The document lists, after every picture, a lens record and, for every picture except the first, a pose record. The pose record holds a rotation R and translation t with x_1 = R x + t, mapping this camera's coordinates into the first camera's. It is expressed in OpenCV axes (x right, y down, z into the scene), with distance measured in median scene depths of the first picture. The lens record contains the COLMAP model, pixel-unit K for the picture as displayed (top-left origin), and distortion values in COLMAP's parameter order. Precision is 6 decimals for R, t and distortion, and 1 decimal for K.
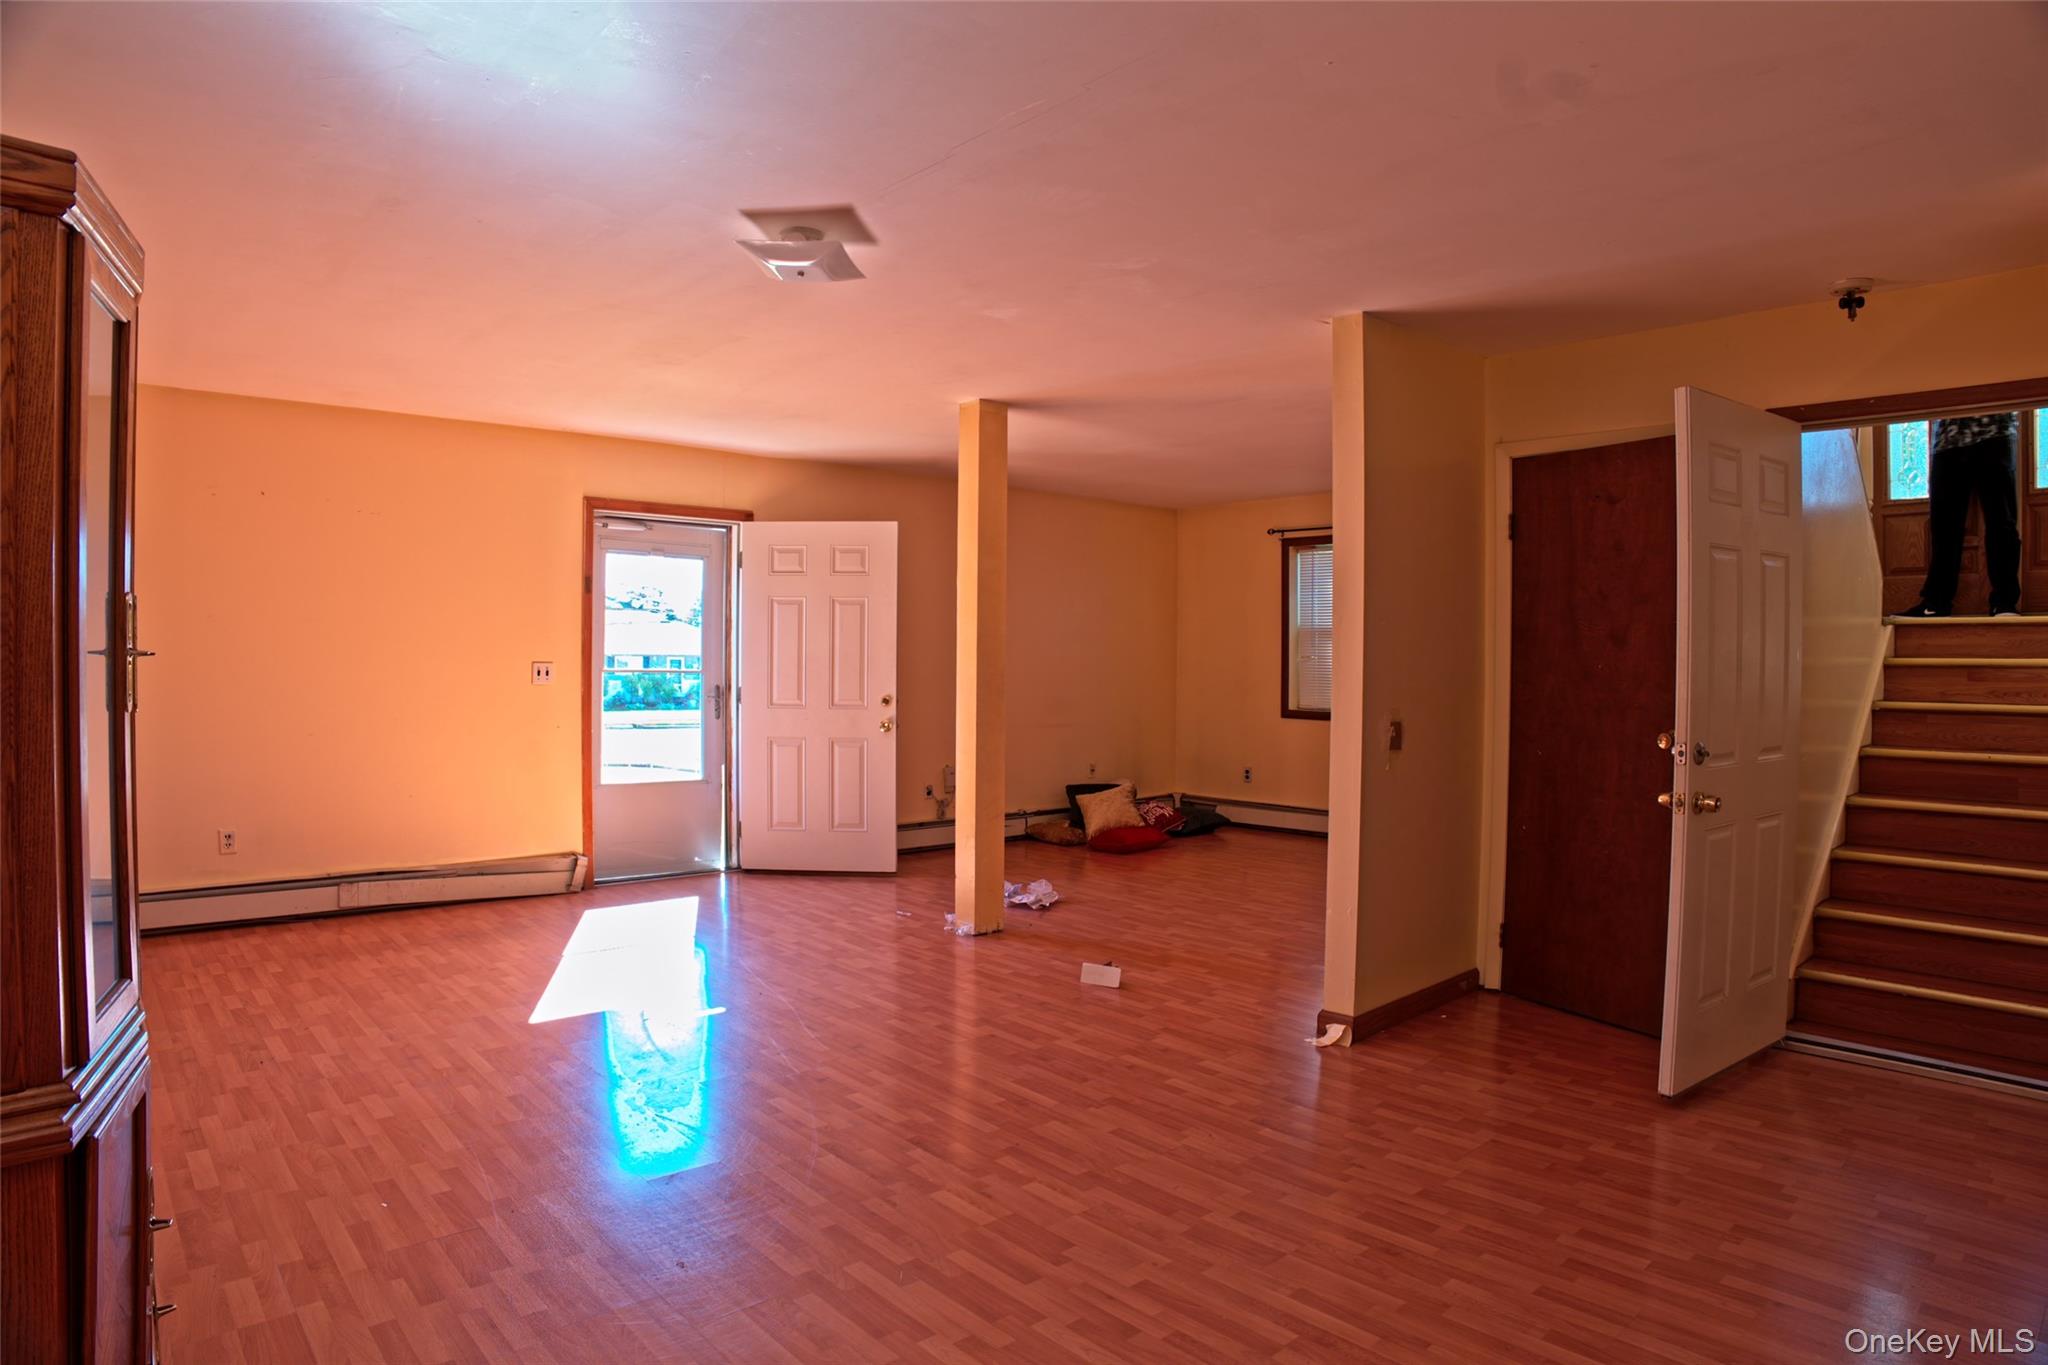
lens RADIAL K [[1203.1, 0, 1035.9], [0, 1203.1, 680.4], [0, 0, 1]] dist [-0.177250, 0.078940]
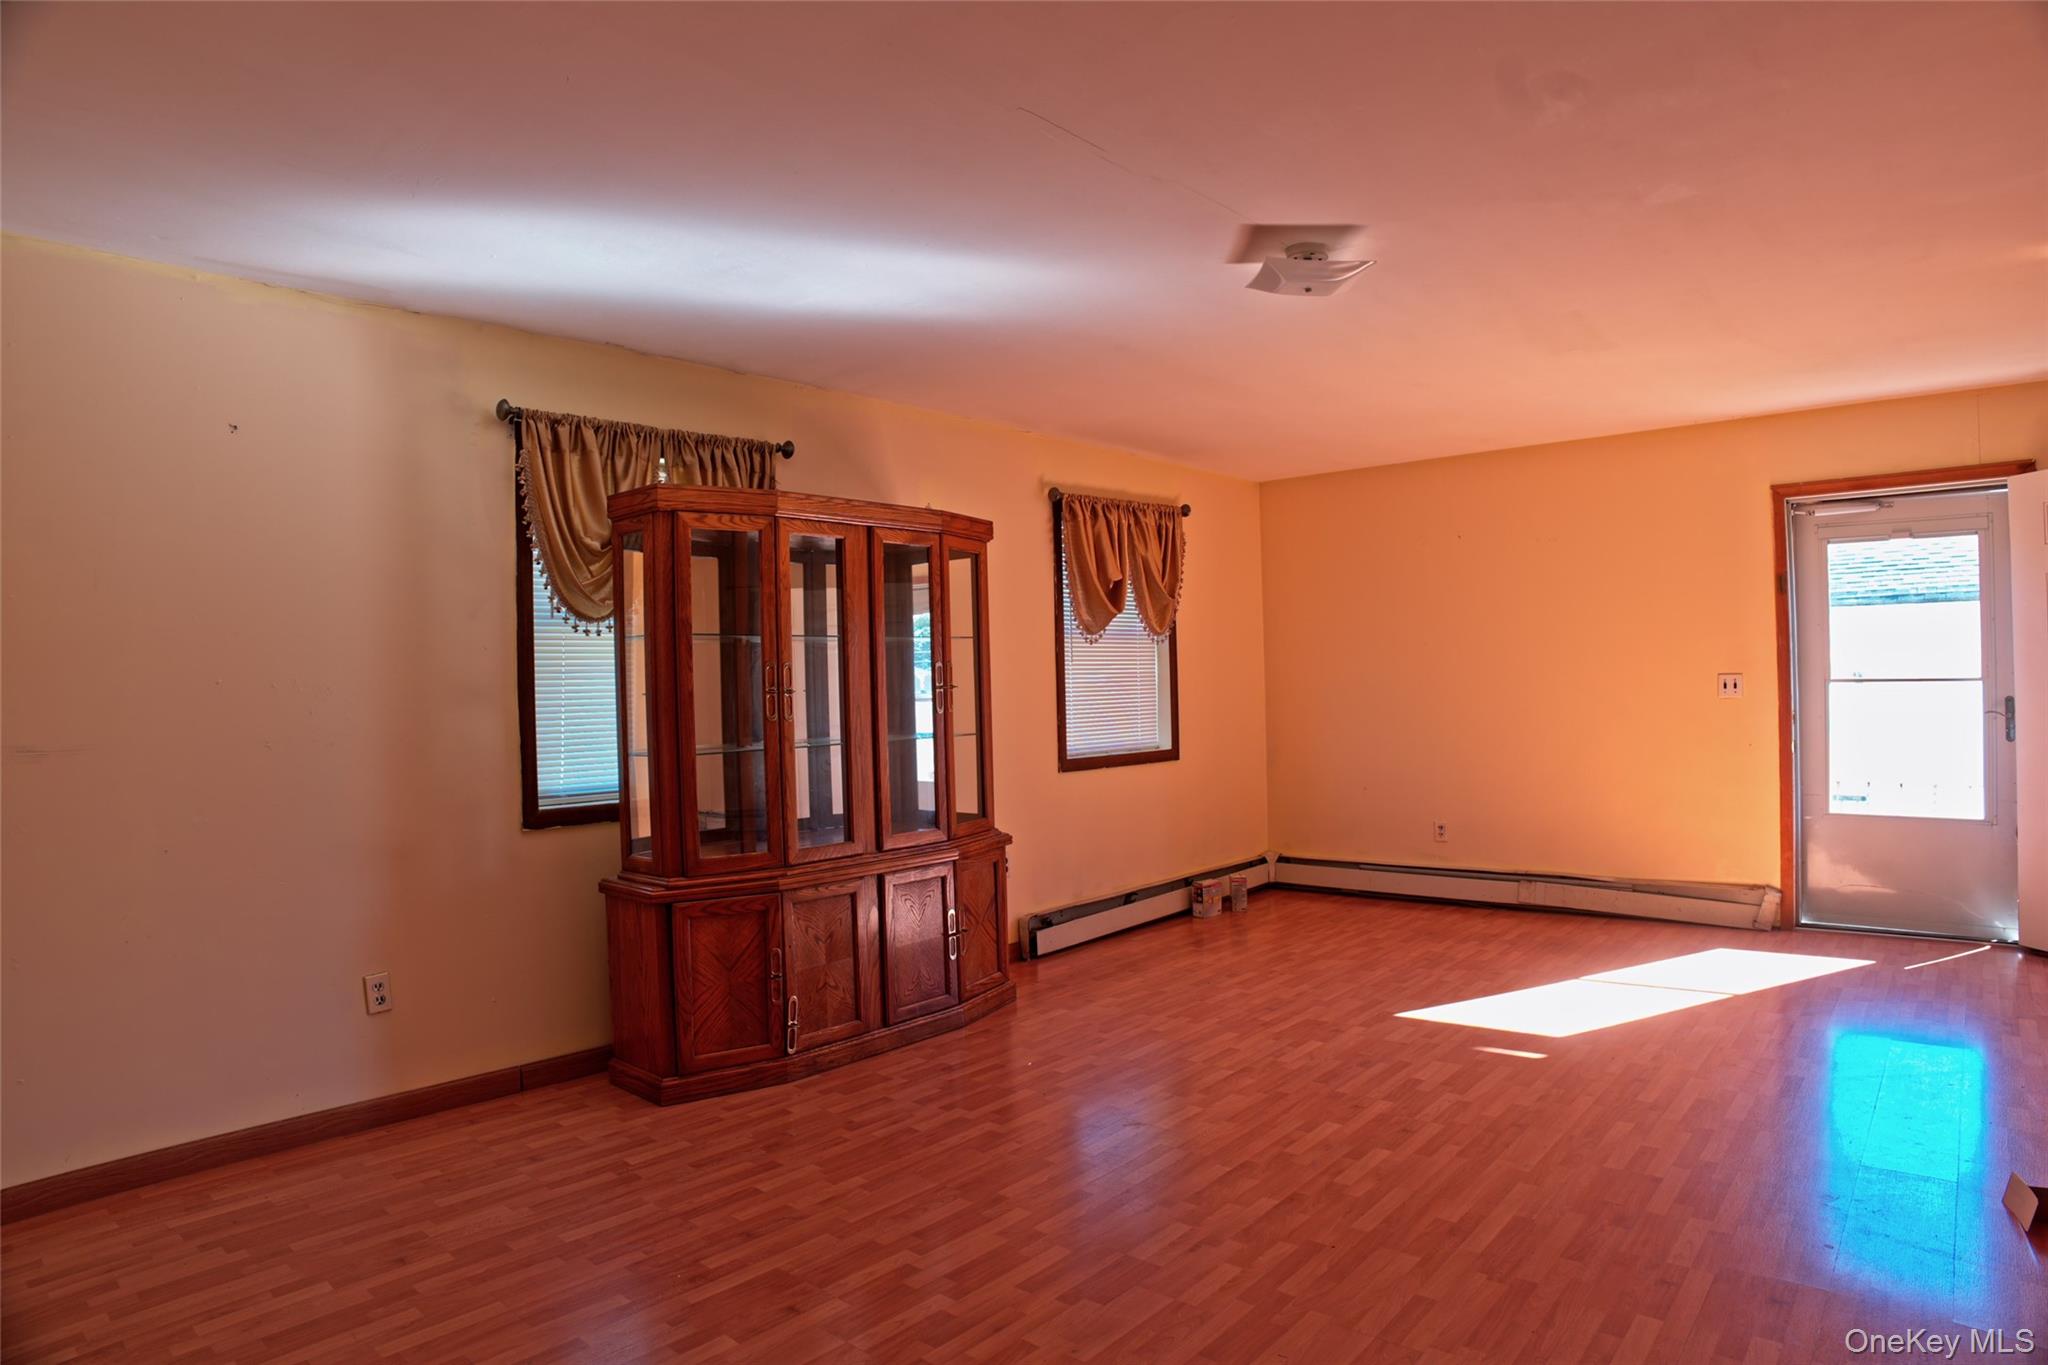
lens RADIAL K [[1203.1, 0, 1035.9], [0, 1203.1, 680.4], [0, 0, 1]] dist [-0.177250, 0.078940]
pose [[0.107468, -0.017163, -0.994060, 0.681592], [0.012412, 0.999796, -0.015920, -0.005199], [0.994131, -0.010627, 0.107659, 0.597226]]
